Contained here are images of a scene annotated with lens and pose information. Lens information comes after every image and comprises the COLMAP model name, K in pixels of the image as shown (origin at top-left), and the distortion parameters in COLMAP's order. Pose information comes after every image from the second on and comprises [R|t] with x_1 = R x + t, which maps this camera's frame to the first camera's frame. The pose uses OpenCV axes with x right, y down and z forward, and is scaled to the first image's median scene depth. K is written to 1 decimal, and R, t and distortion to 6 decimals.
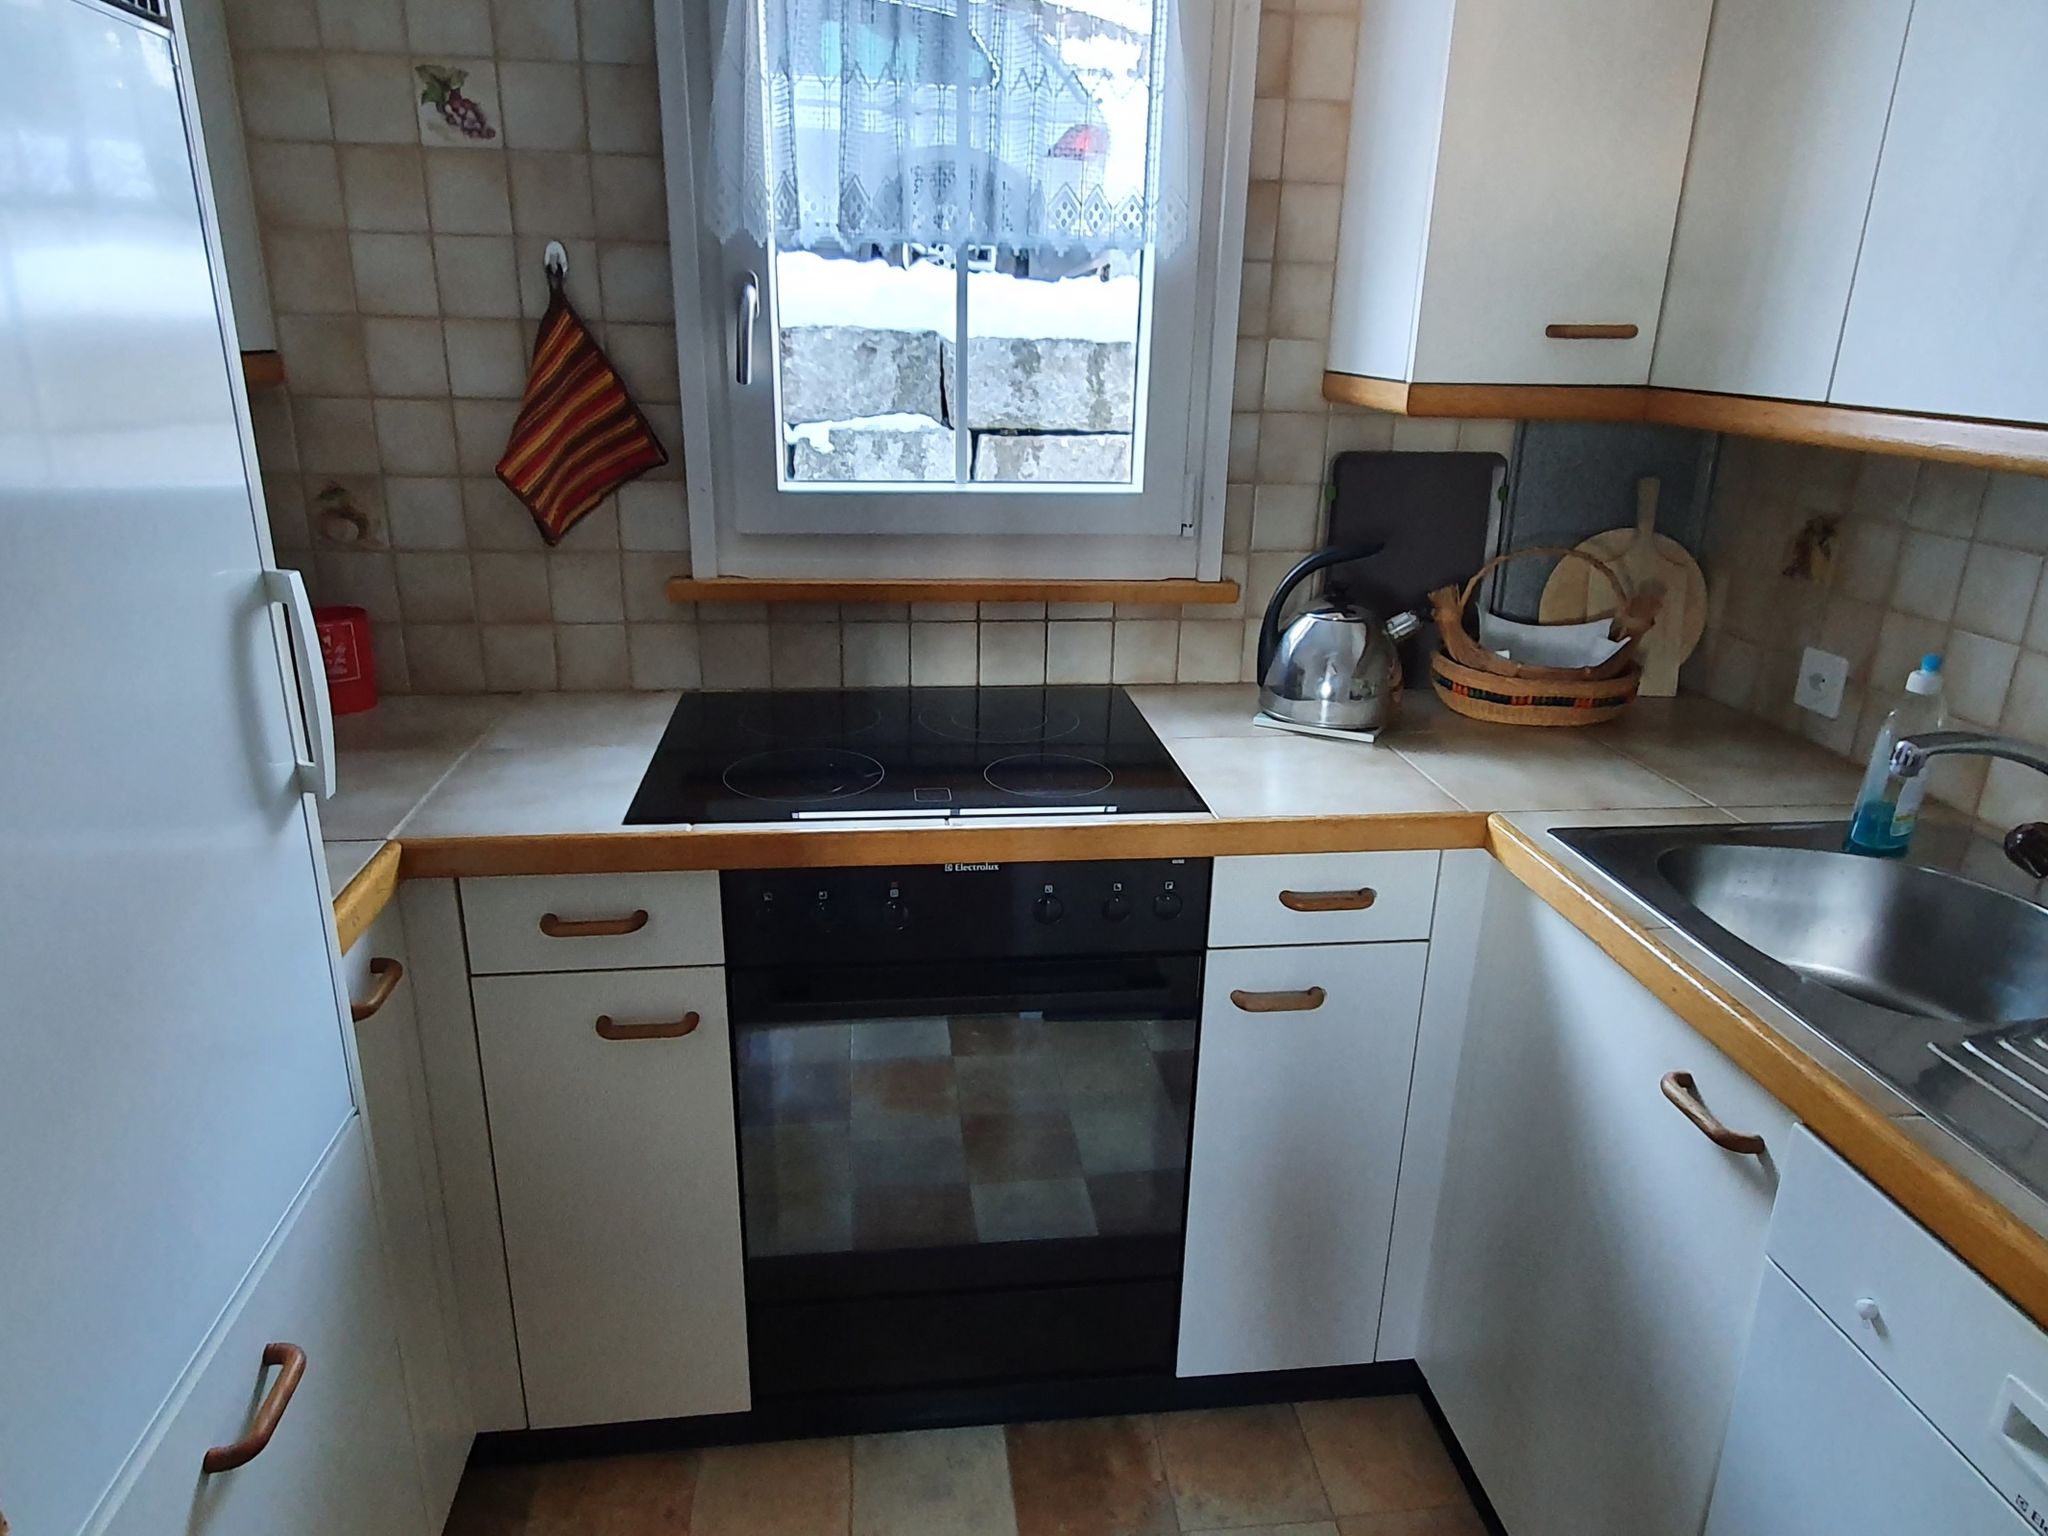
lens RADIAL K [[1290.7, 0, 1024.0], [0, 1290.7, 768.0], [0, 0, 1]] dist [0.010684, -0.000415]
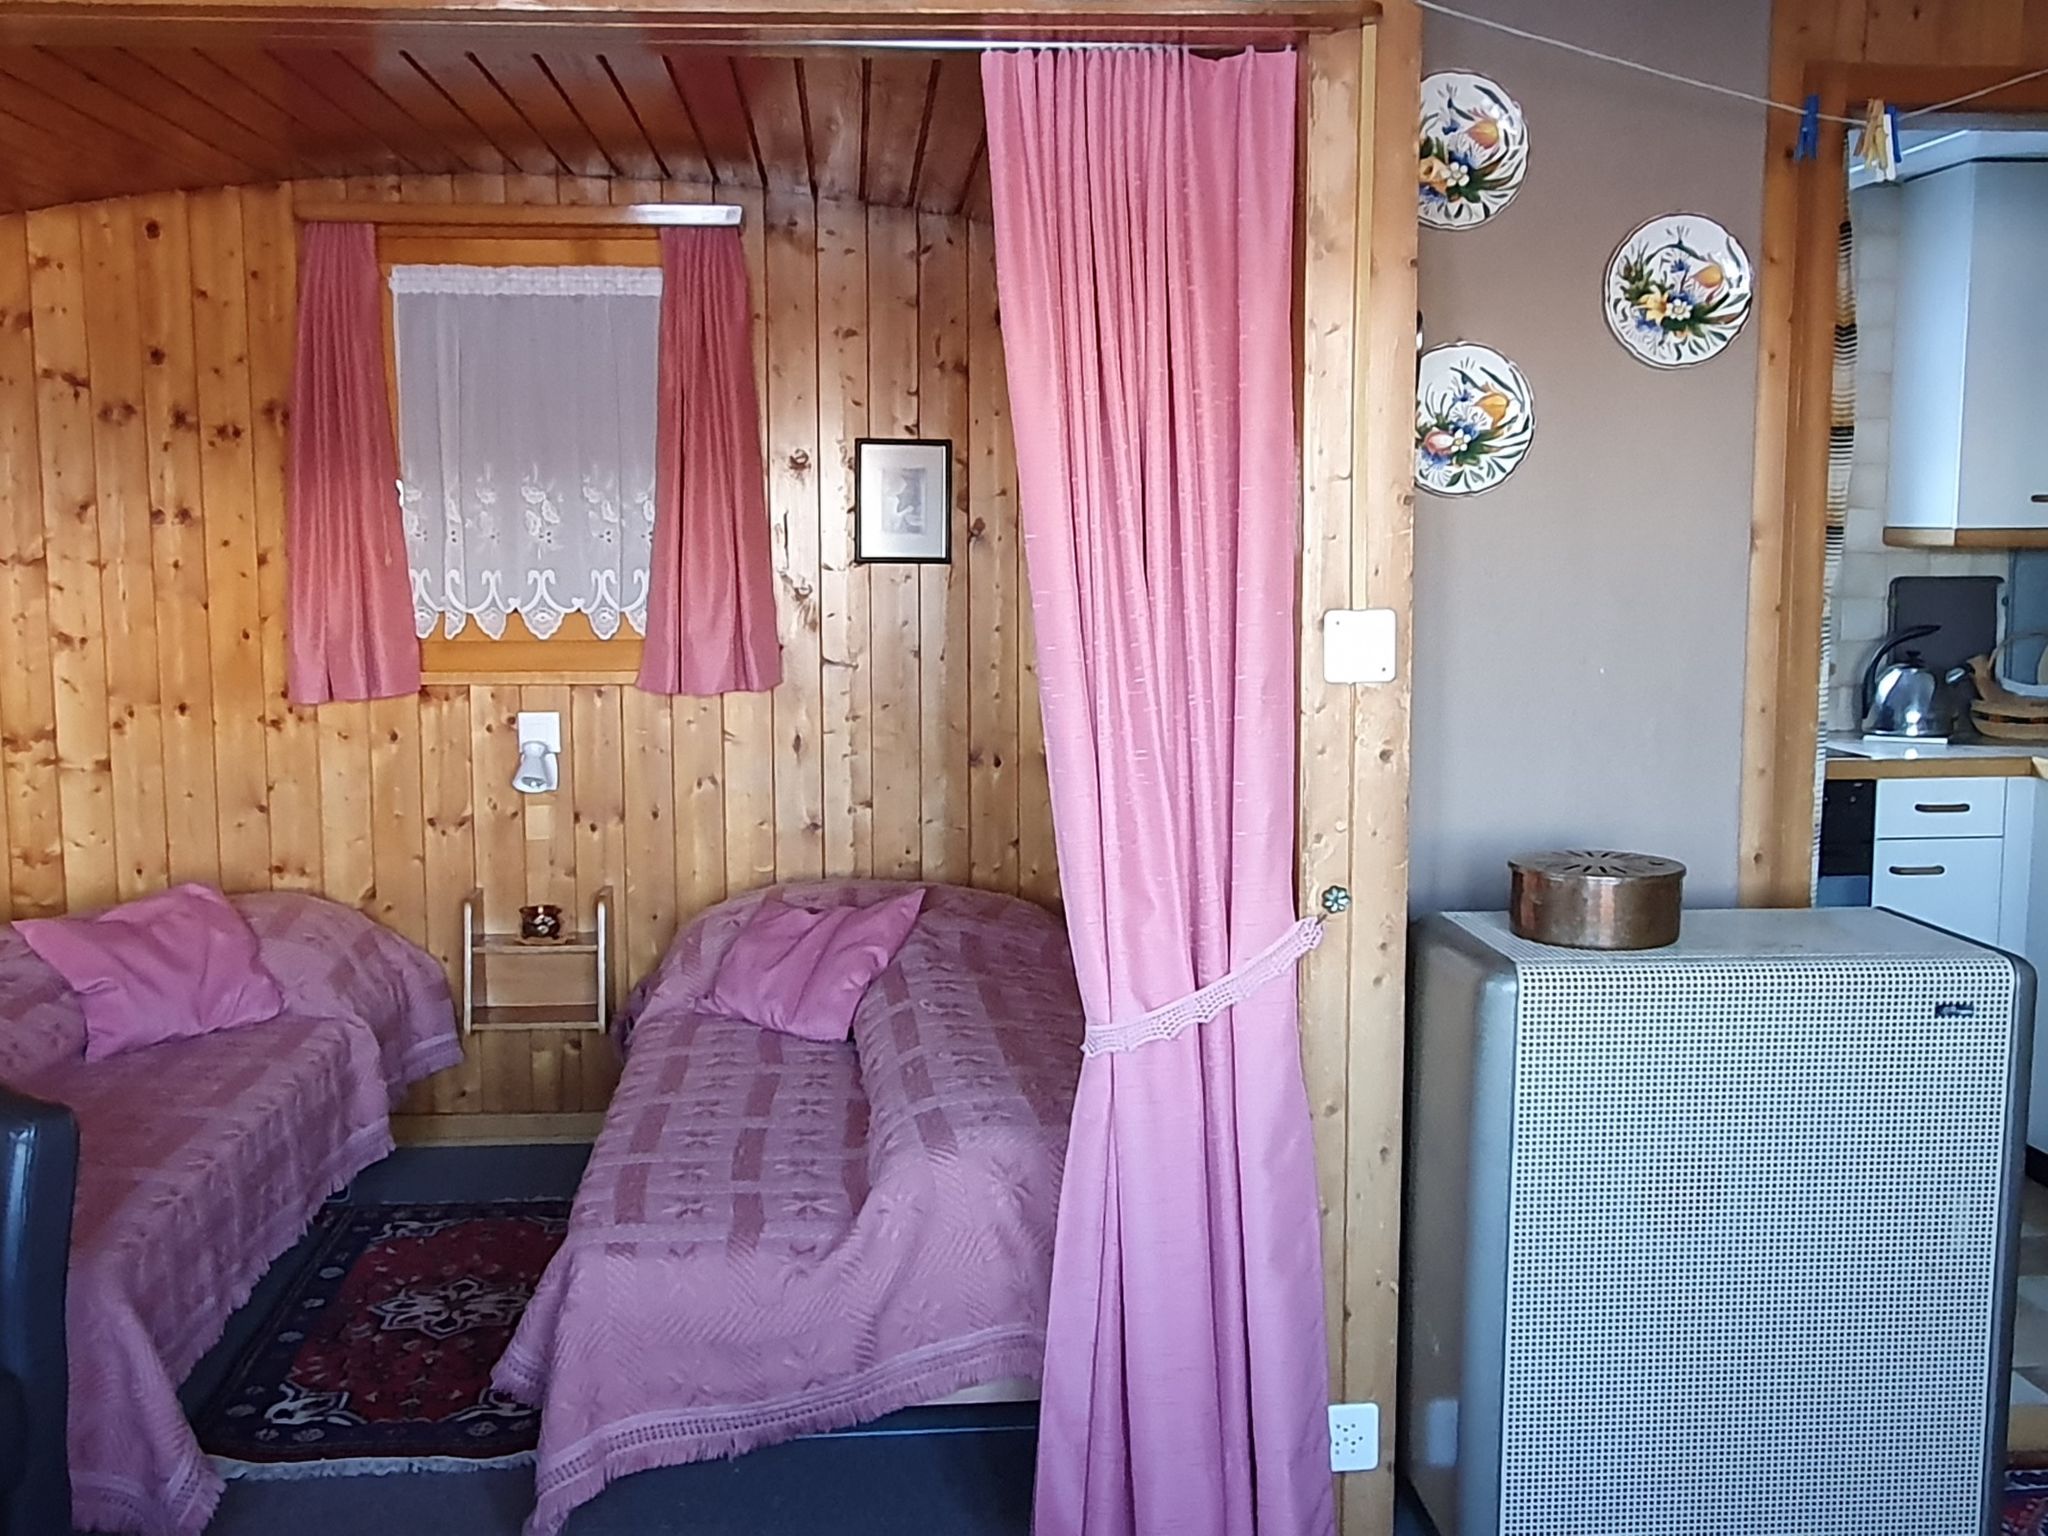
lens RADIAL K [[2027.2, 0, 1024.0], [0, 2027.2, 768.0], [0, 0, 1]] dist [0.013864, 0.006655]
pose [[0.998982, -0.015319, -0.042423, -0.761882], [0.005941, 0.977050, -0.212925, 0.535447], [0.044711, 0.212457, 0.976147, -1.502713]]
